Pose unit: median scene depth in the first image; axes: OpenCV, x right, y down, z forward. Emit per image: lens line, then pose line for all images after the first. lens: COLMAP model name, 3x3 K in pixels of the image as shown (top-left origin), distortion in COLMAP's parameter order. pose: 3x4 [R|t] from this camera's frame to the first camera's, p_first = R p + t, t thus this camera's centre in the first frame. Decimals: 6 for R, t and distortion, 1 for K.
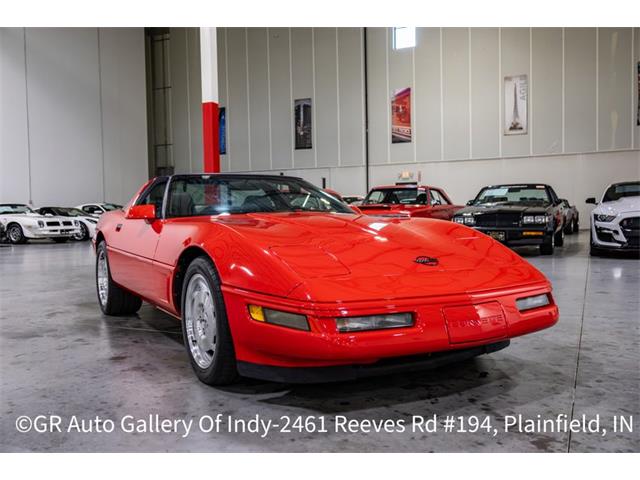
lens RADIAL K [[605.7, 0, 320.0], [0, 605.7, 240.0], [0, 0, 1]] dist [0.015425, -0.015099]
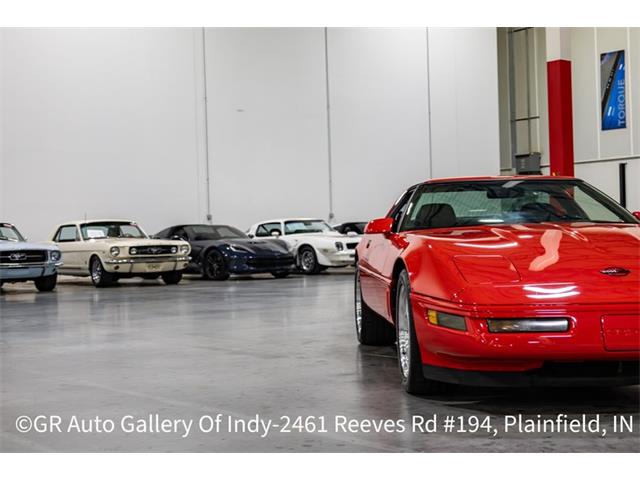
lens RADIAL K [[1092.2, 0, 304.2], [0, 1092.2, 239.2], [0, 0, 1]] dist [0.040363, -0.024807]
pose [[0.881103, -0.014650, -0.472697, 0.138643], [-0.001475, 0.999430, -0.033726, 0.010767], [0.472921, 0.030414, 0.880580, -0.186403]]
